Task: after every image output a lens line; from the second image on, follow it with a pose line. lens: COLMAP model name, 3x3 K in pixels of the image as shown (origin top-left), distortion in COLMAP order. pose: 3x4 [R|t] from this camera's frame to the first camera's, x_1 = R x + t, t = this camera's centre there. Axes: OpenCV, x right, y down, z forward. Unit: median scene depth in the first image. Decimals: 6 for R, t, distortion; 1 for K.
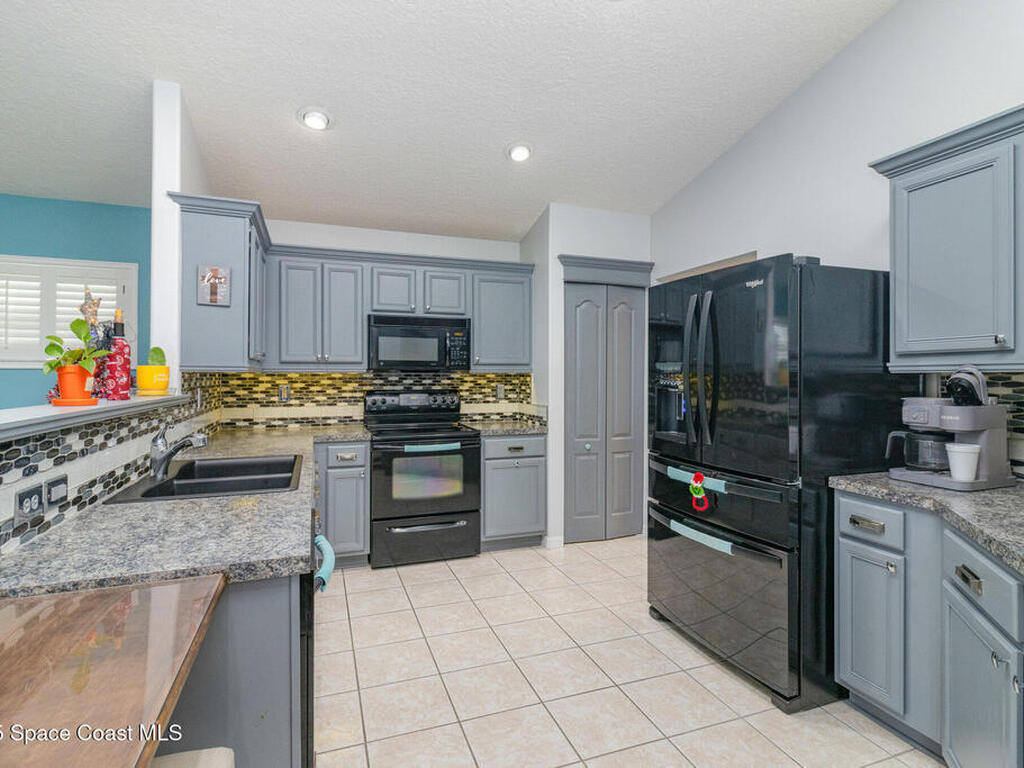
lens RADIAL K [[531.4, 0, 506.1], [0, 531.4, 376.8], [0, 0, 1]] dist [0.001283, 0.001161]
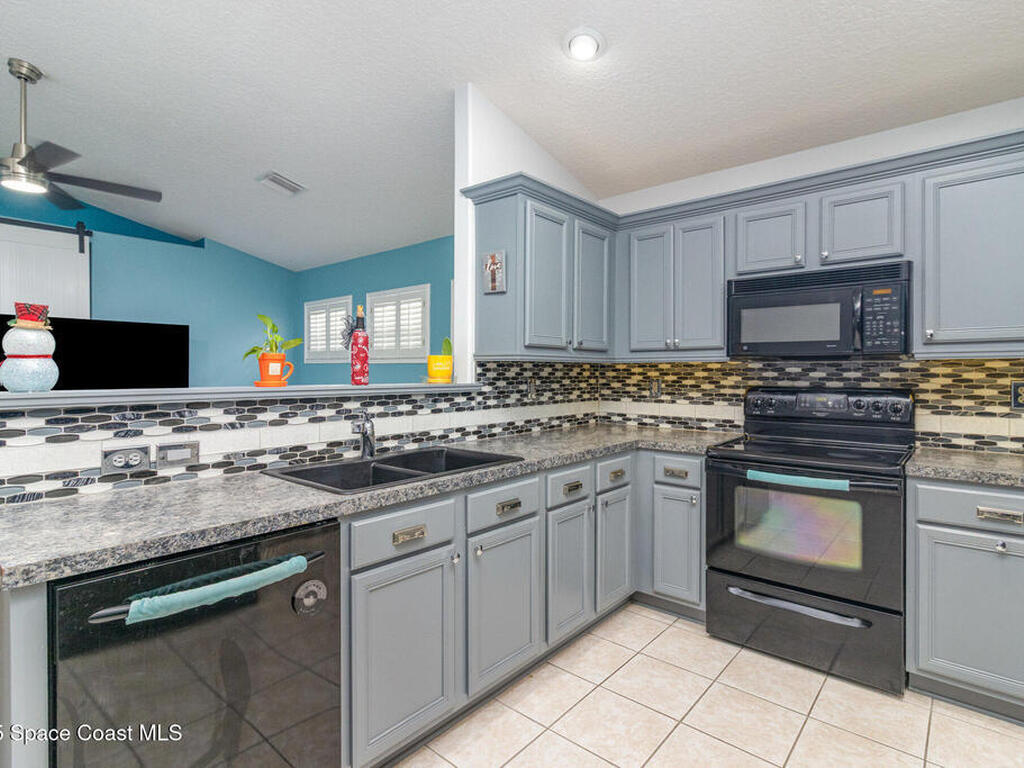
lens RADIAL K [[531.4, 0, 506.1], [0, 531.4, 376.8], [0, 0, 1]] dist [0.001283, 0.001161]
pose [[0.489200, 0.008864, -0.872126, 0.212409], [-0.002872, 0.999959, 0.008553, 0.007832], [0.872167, -0.001680, 0.489206, 0.368457]]
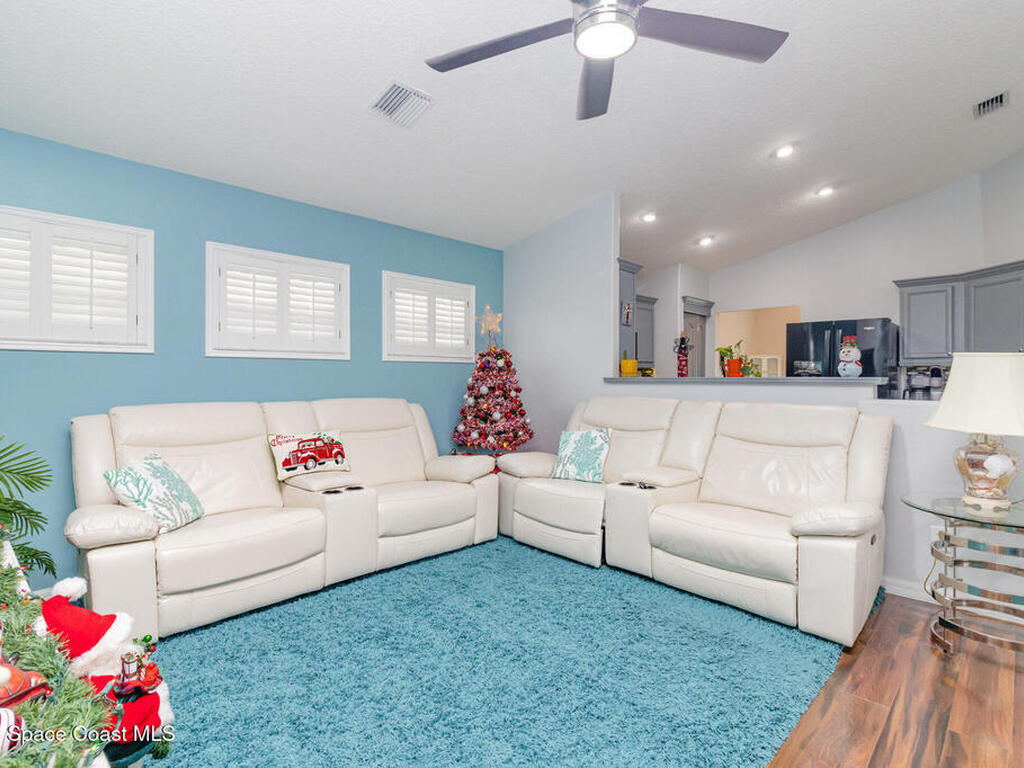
lens RADIAL K [[531.4, 0, 506.1], [0, 531.4, 376.8], [0, 0, 1]] dist [0.001283, 0.001161]
pose [[0.898670, 0.006470, 0.438578, -1.076589], [-0.013625, 0.999820, 0.013171, 0.003174], [-0.438414, -0.017812, 0.898596, -0.198883]]
